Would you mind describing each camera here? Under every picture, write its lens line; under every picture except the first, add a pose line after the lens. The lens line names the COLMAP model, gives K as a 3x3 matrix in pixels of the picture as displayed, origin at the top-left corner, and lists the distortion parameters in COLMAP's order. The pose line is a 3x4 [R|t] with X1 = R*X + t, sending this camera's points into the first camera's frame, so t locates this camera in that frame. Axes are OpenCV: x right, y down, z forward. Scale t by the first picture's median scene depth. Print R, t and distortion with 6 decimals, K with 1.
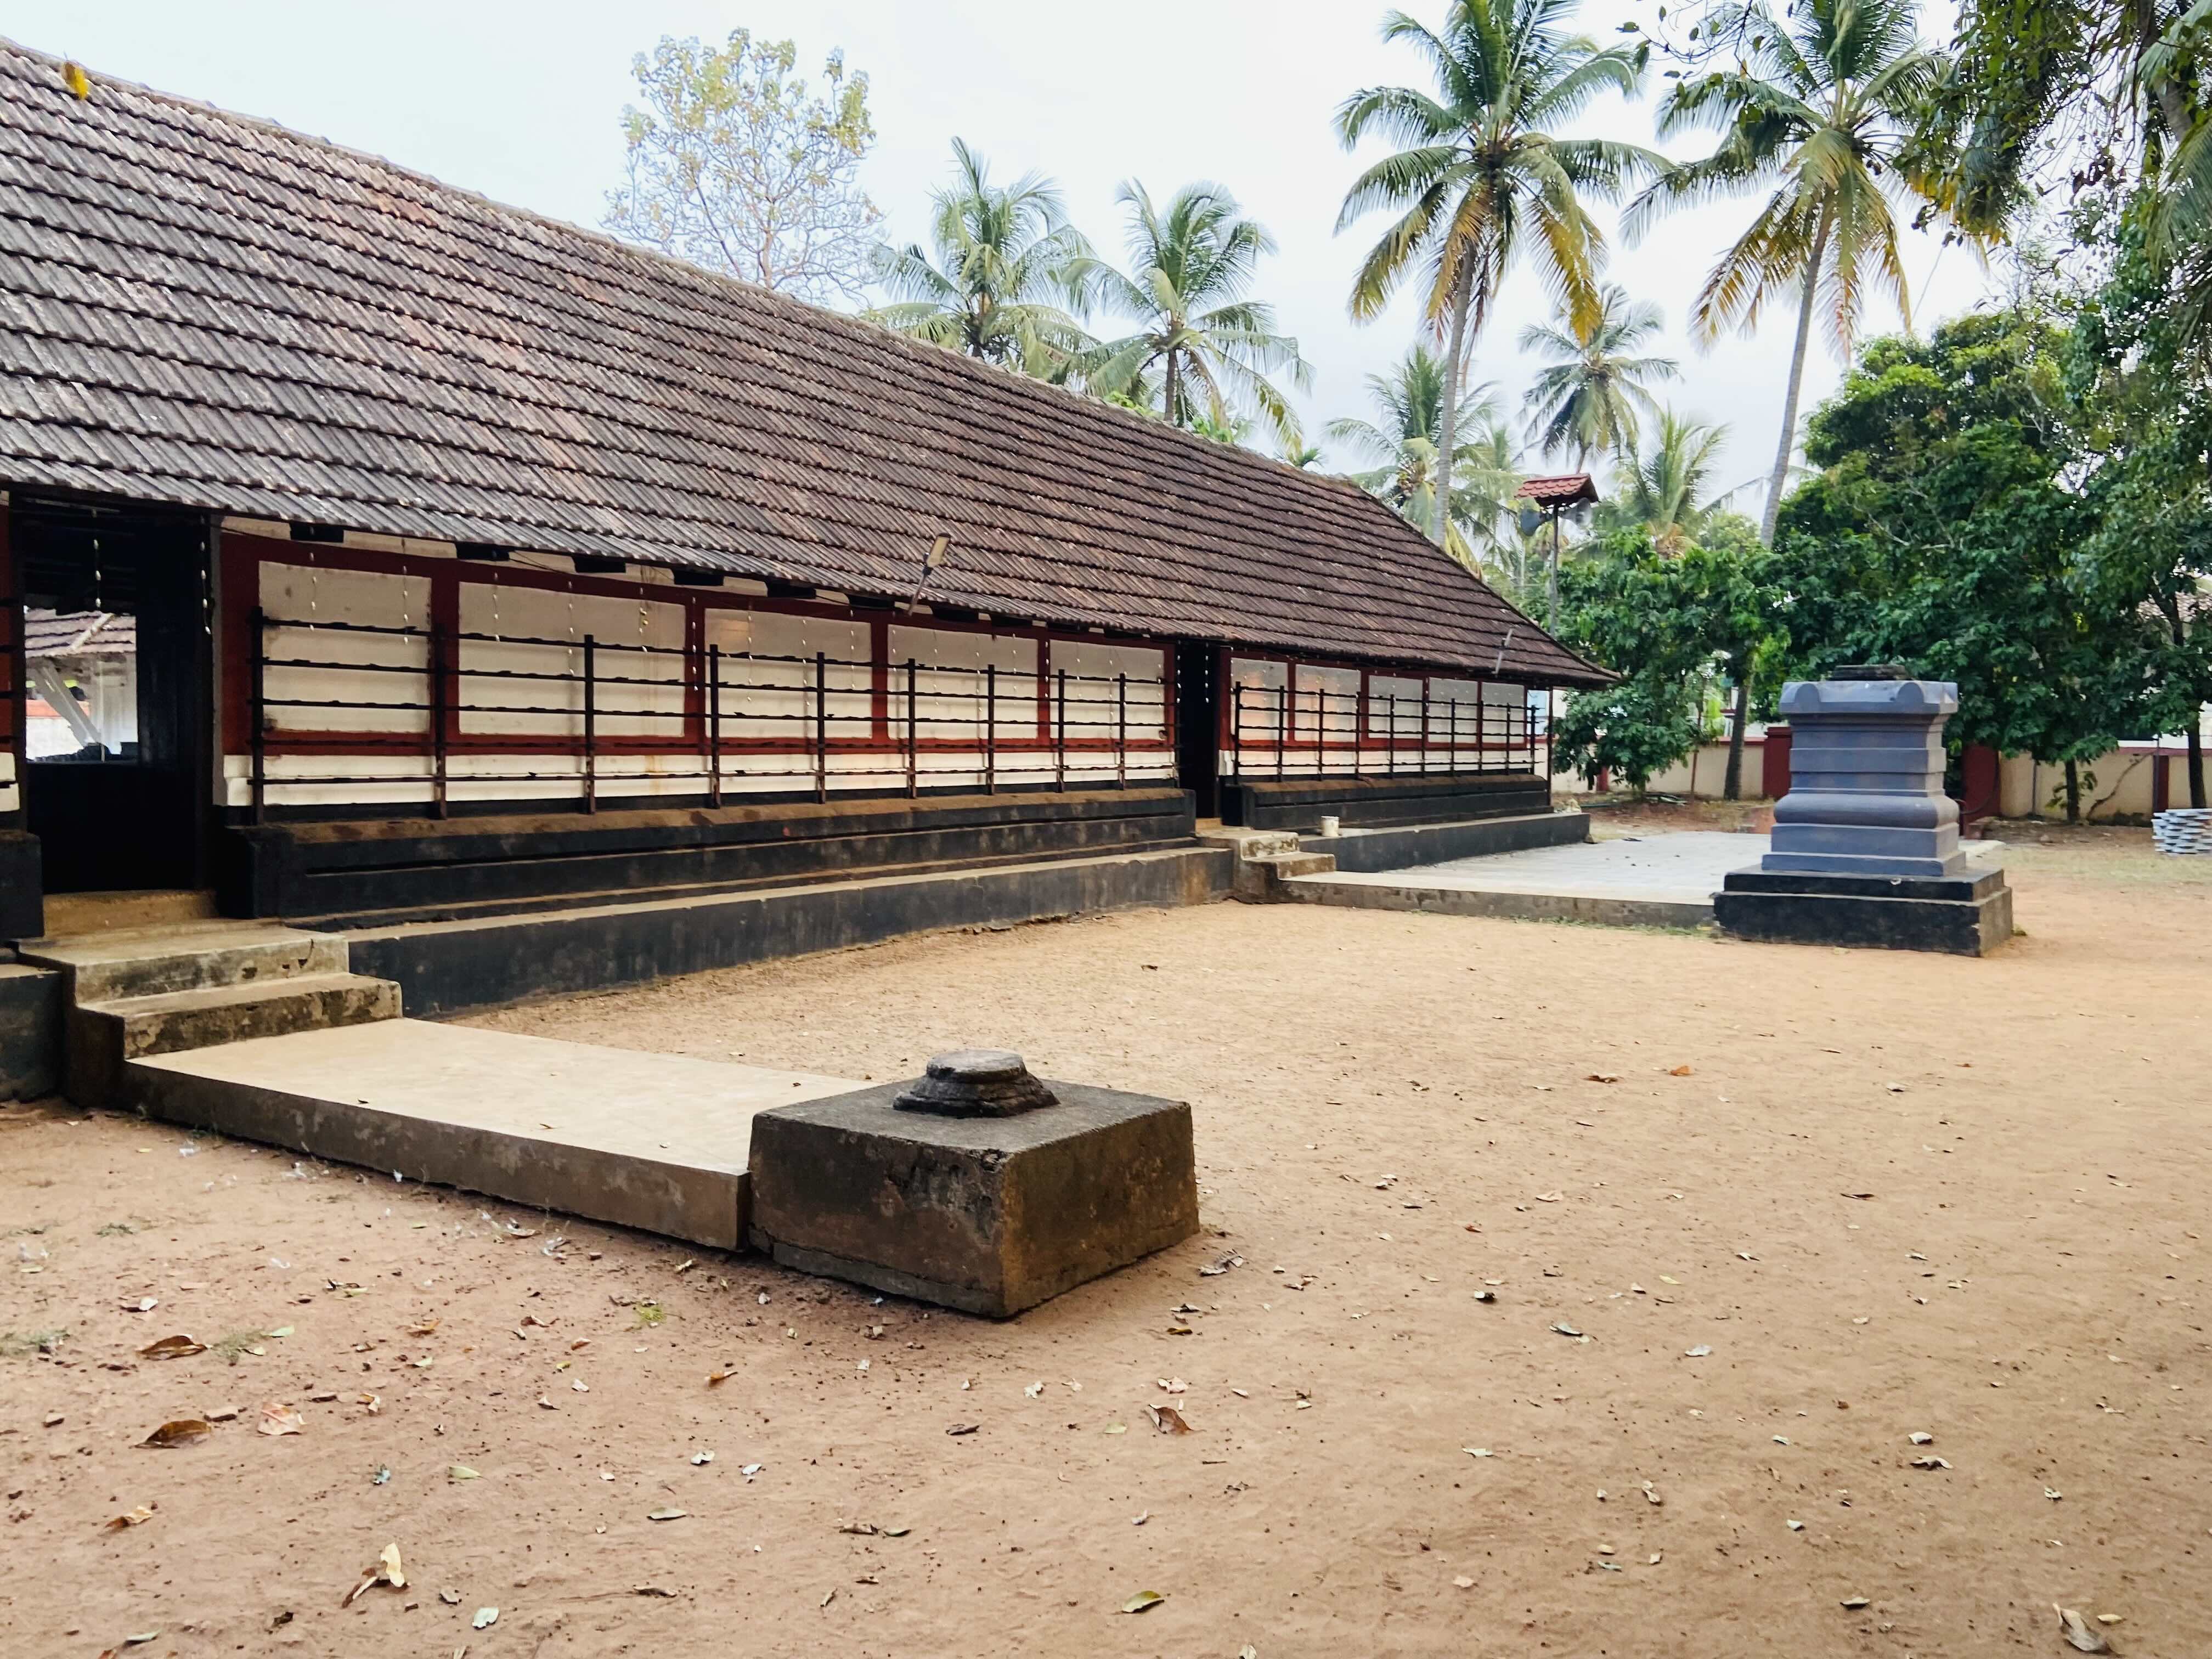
lens RADIAL K [[1676.0, 0, 1098.2], [0, 1676.0, 812.3], [0, 0, 1]] dist [0.133136, -0.164335]
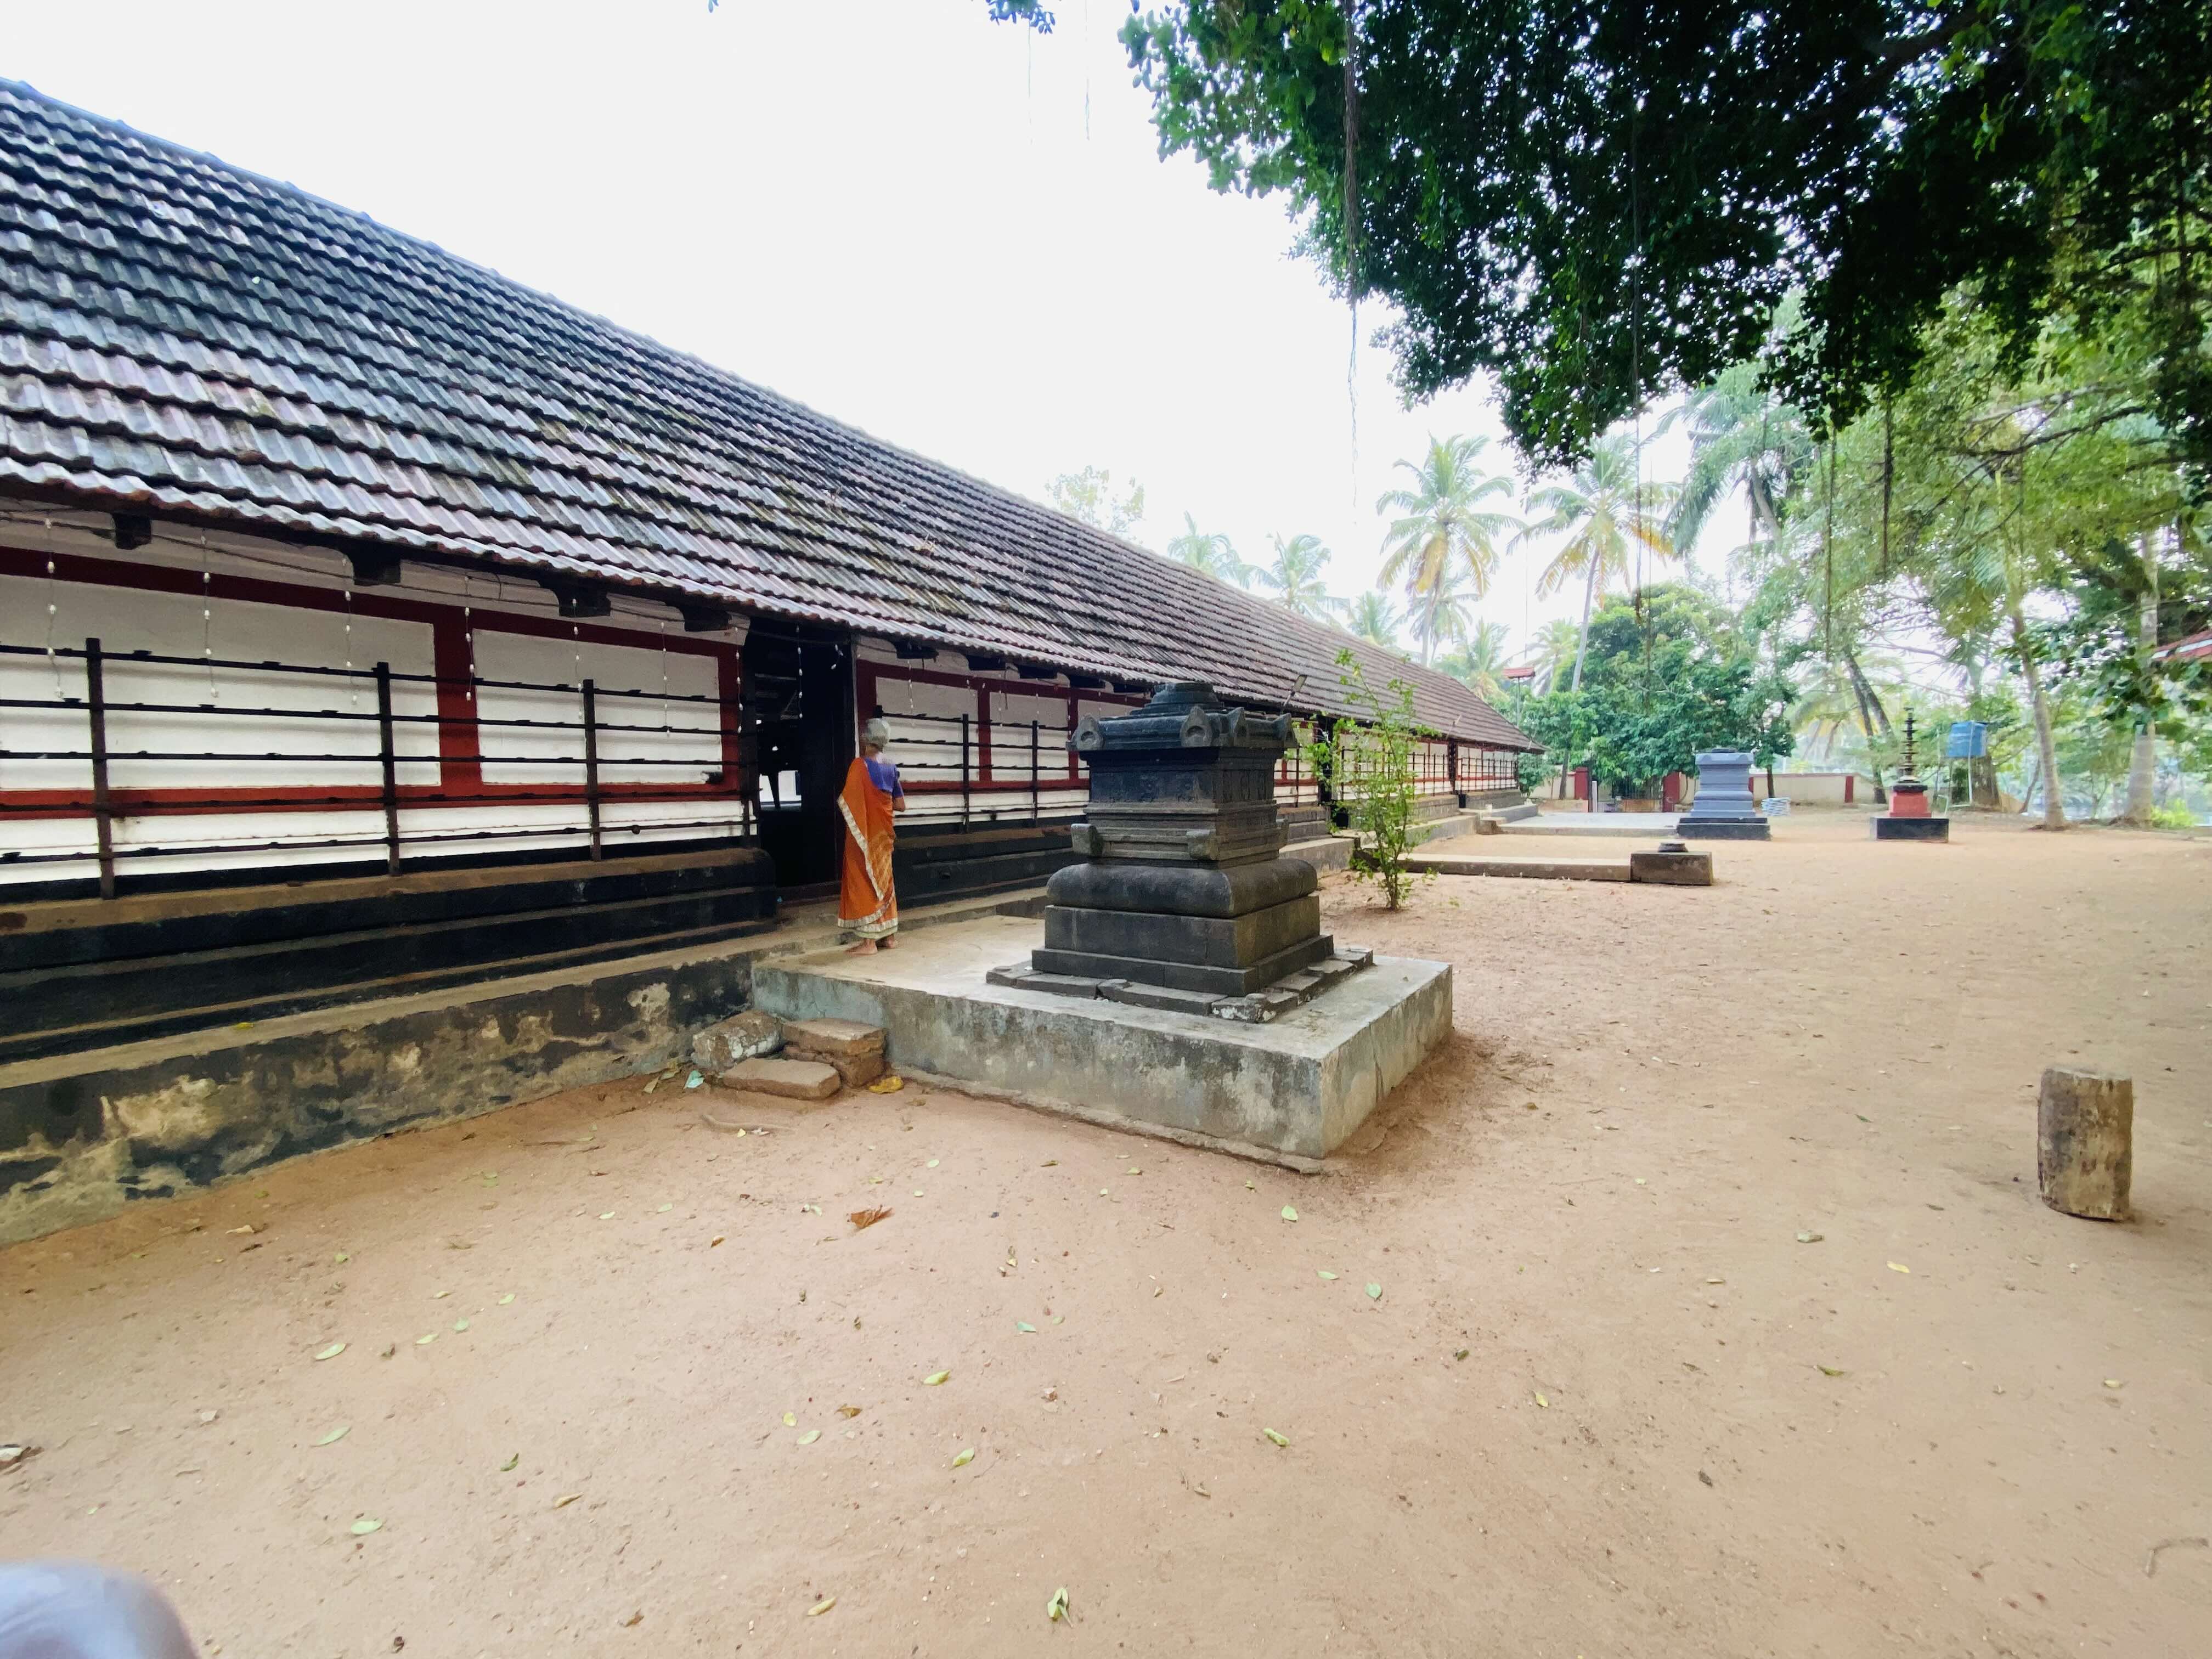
lens RADIAL K [[893.9, 0, 1107.5], [0, 893.9, 820.4], [0, 0, 1]] dist [0.033408, -0.026000]
pose [[0.999810, -0.018727, -0.005342, -0.237246], [0.018733, 0.999824, 0.000978, 0.007433], [0.005323, -0.001078, 0.999985, -0.221646]]
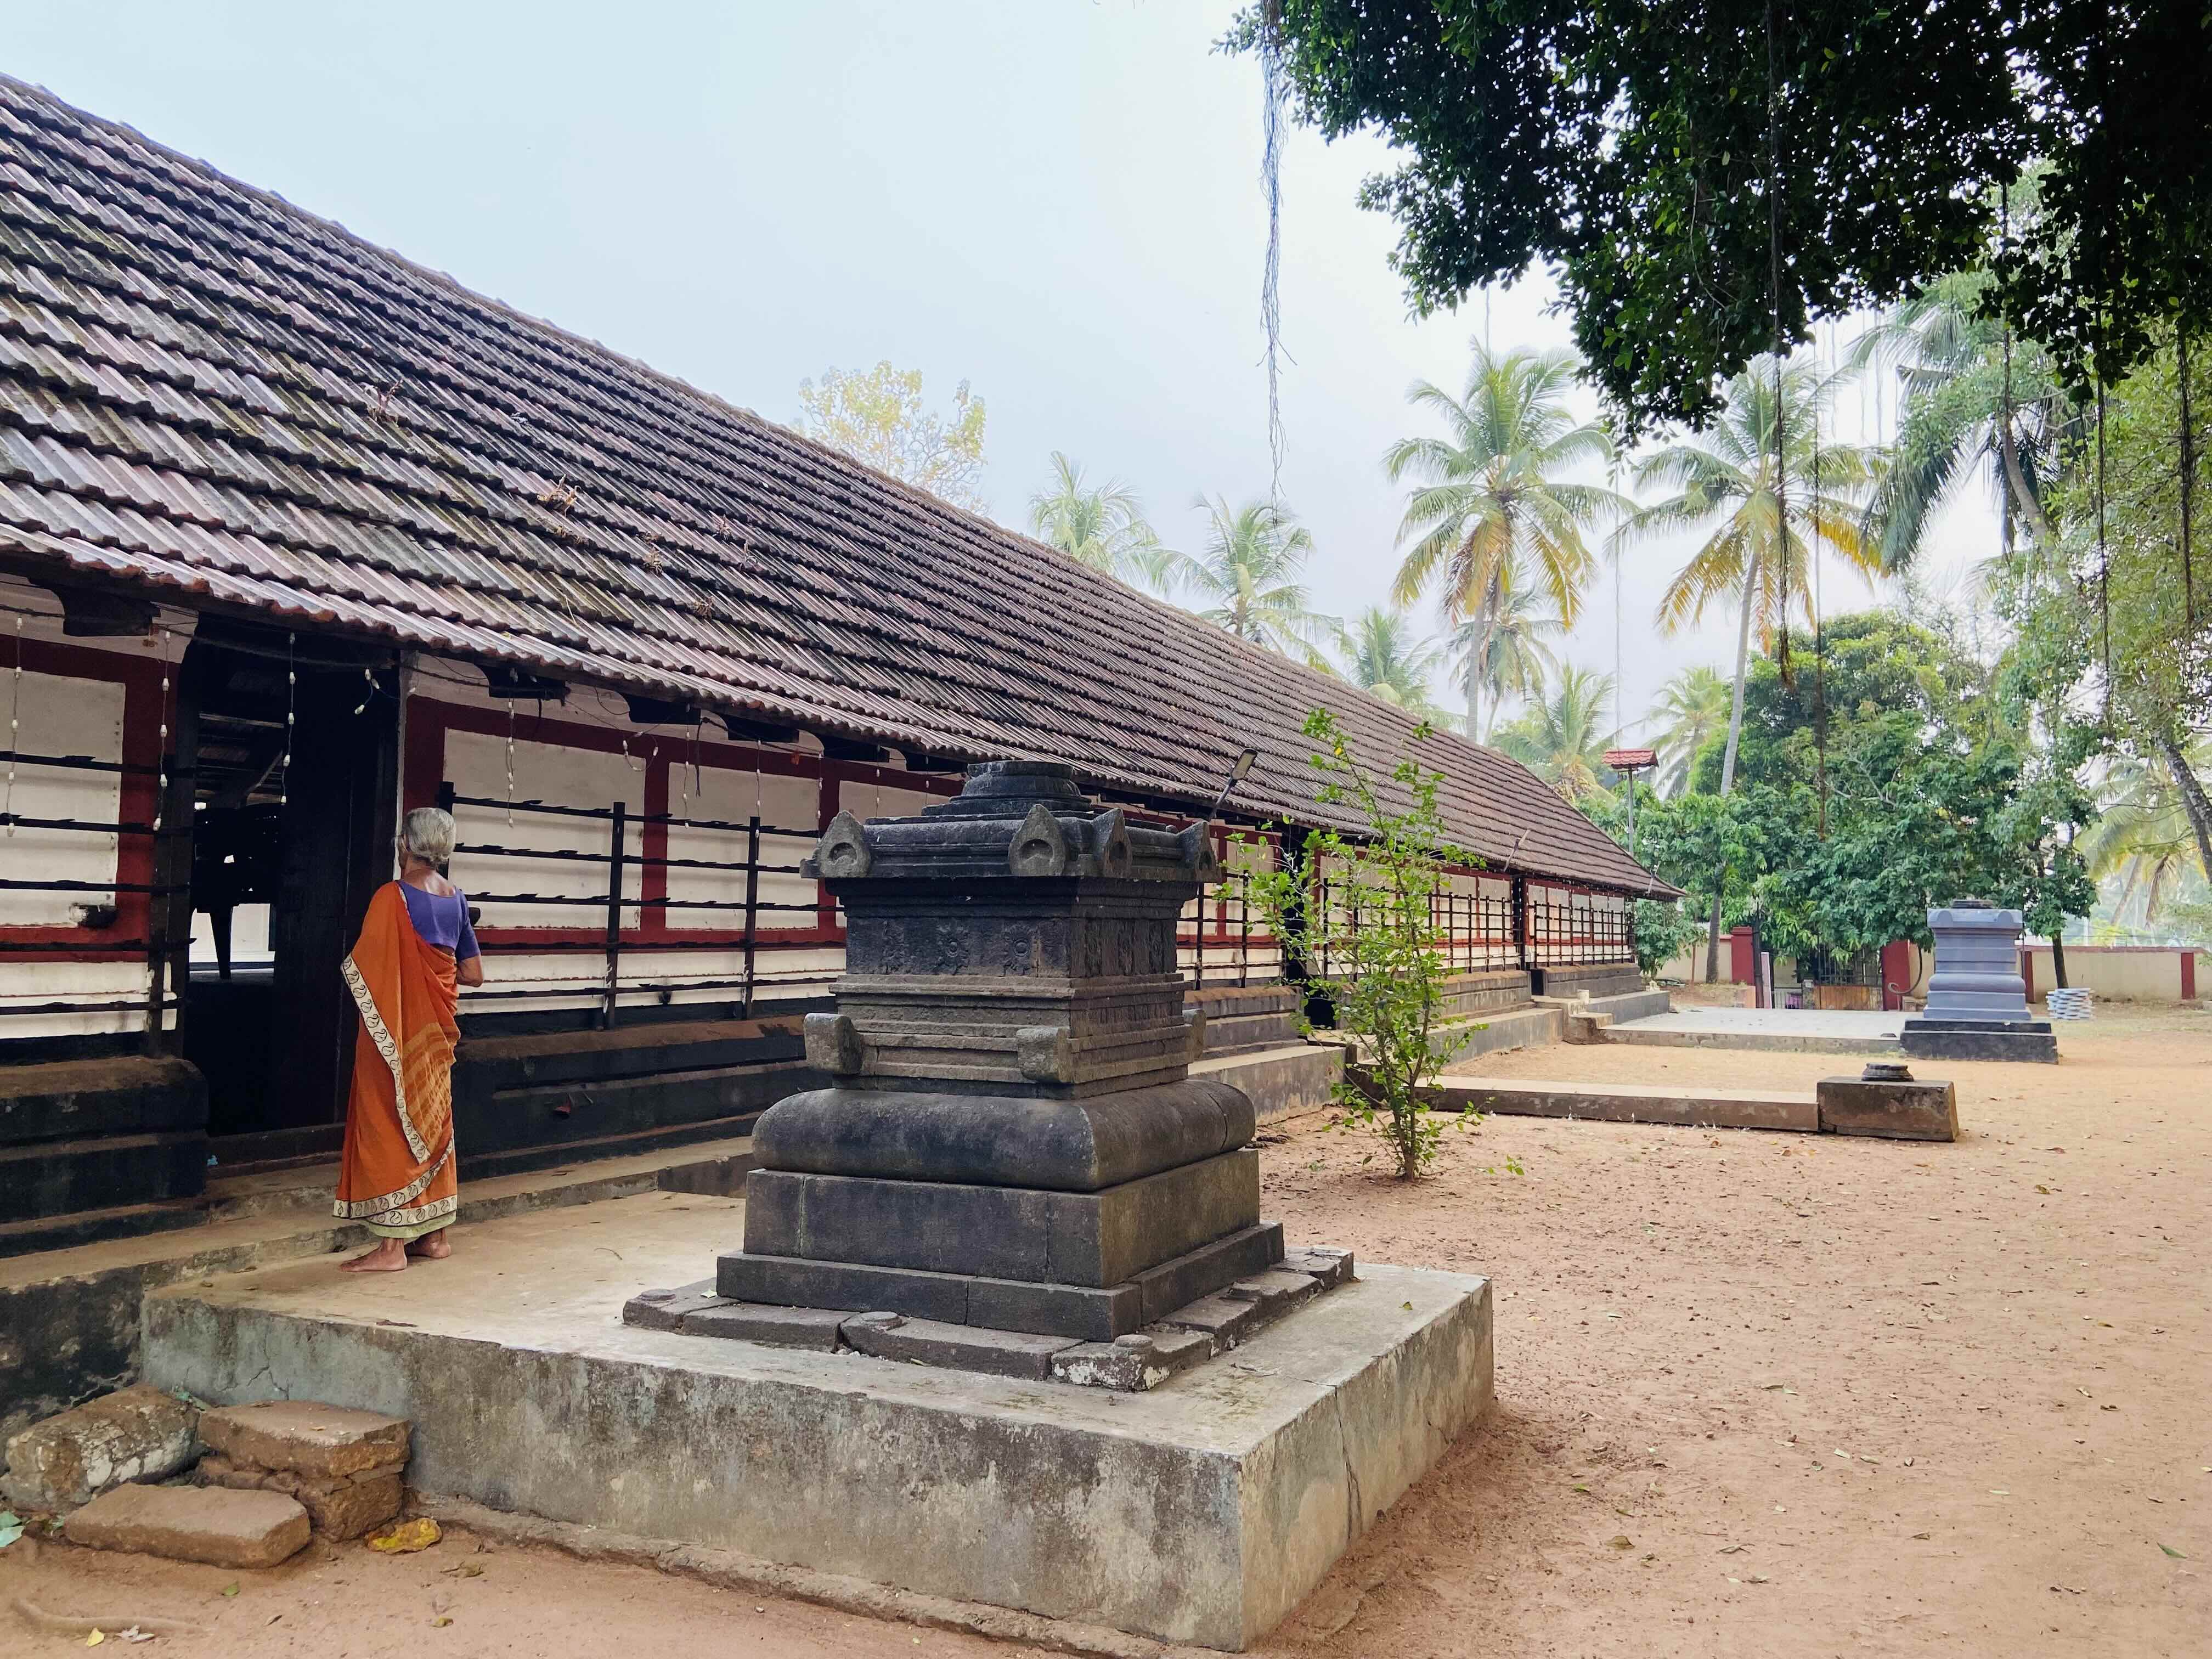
lens RADIAL K [[1670.7, 0, 1113.8], [0, 1670.7, 800.3], [0, 0, 1]] dist [0.100170, -0.115560]
pose [[0.992964, 0.010264, 0.117971, -0.233409], [0.004105, 0.992655, -0.120914, 0.007398], [-0.118345, 0.120547, 0.985628, -0.229428]]
